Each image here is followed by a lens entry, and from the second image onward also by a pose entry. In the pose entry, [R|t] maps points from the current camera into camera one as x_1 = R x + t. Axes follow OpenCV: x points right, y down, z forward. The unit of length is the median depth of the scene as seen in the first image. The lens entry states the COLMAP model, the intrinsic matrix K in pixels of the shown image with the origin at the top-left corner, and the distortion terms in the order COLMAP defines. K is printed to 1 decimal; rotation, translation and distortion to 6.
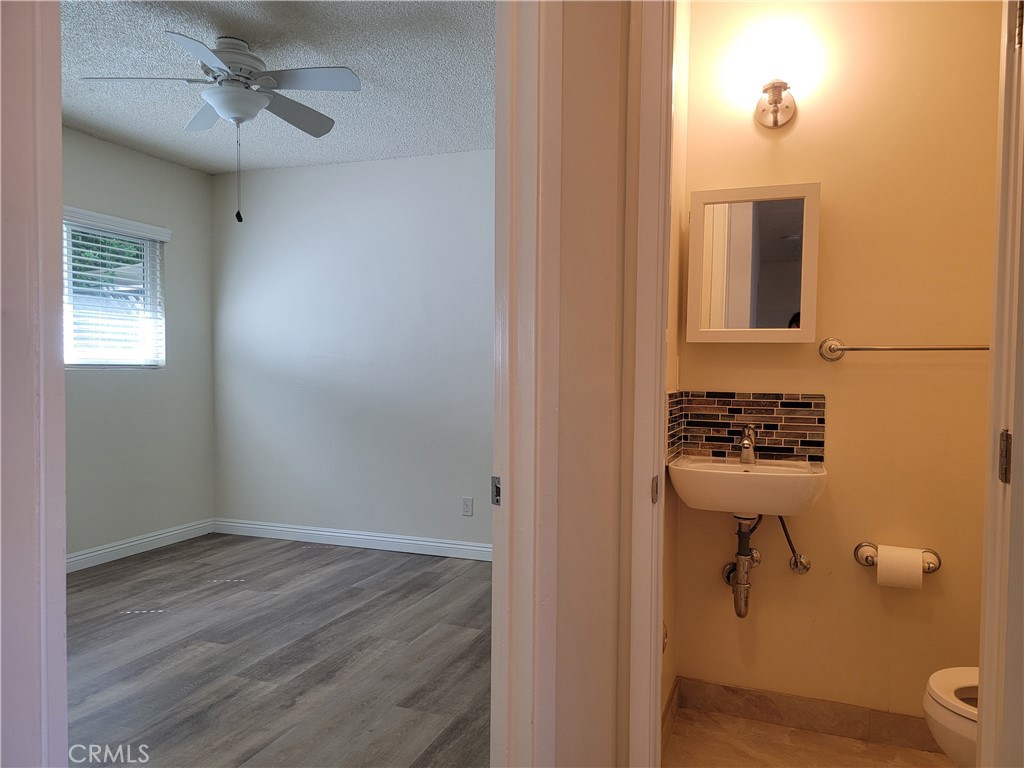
lens RADIAL K [[719.4, 0, 515.3], [0, 719.4, 405.1], [0, 0, 1]] dist [0.048818, -0.022264]
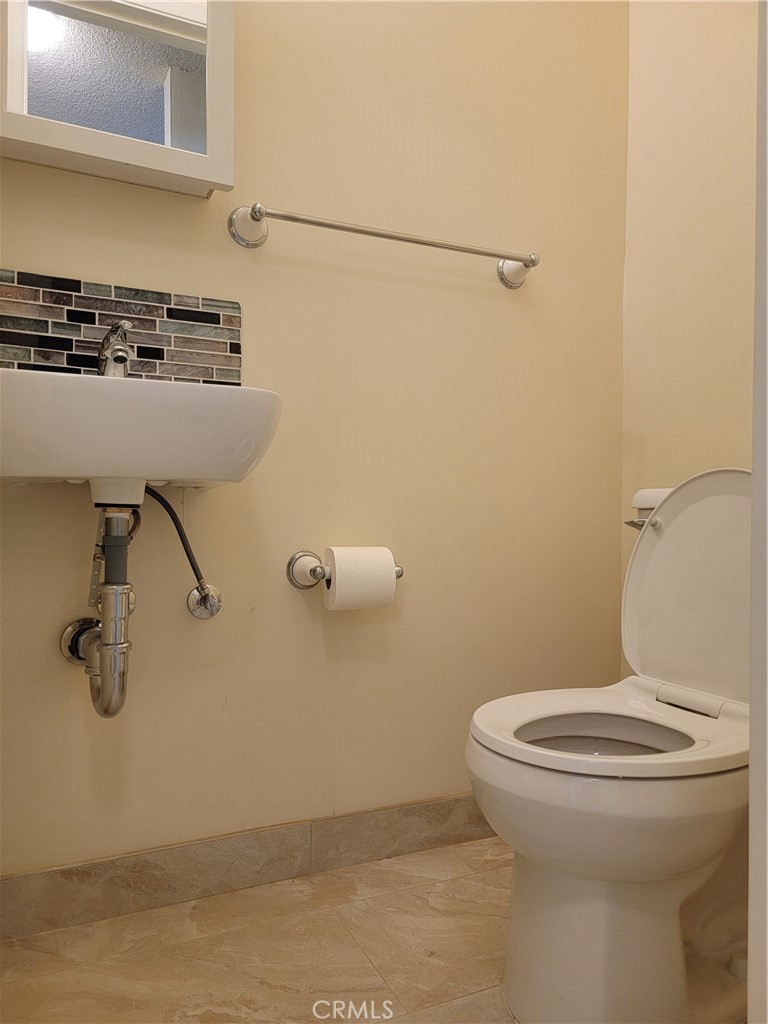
lens RADIAL K [[719.4, 0, 385.2], [0, 719.4, 512.9], [0, 0, 1]] dist [0.048818, -0.022264]
pose [[0.707360, -0.008068, 0.706808, 0.094532], [0.037856, 0.998932, -0.026483, 0.171153], [-0.705840, 0.045490, 0.706910, 0.503323]]
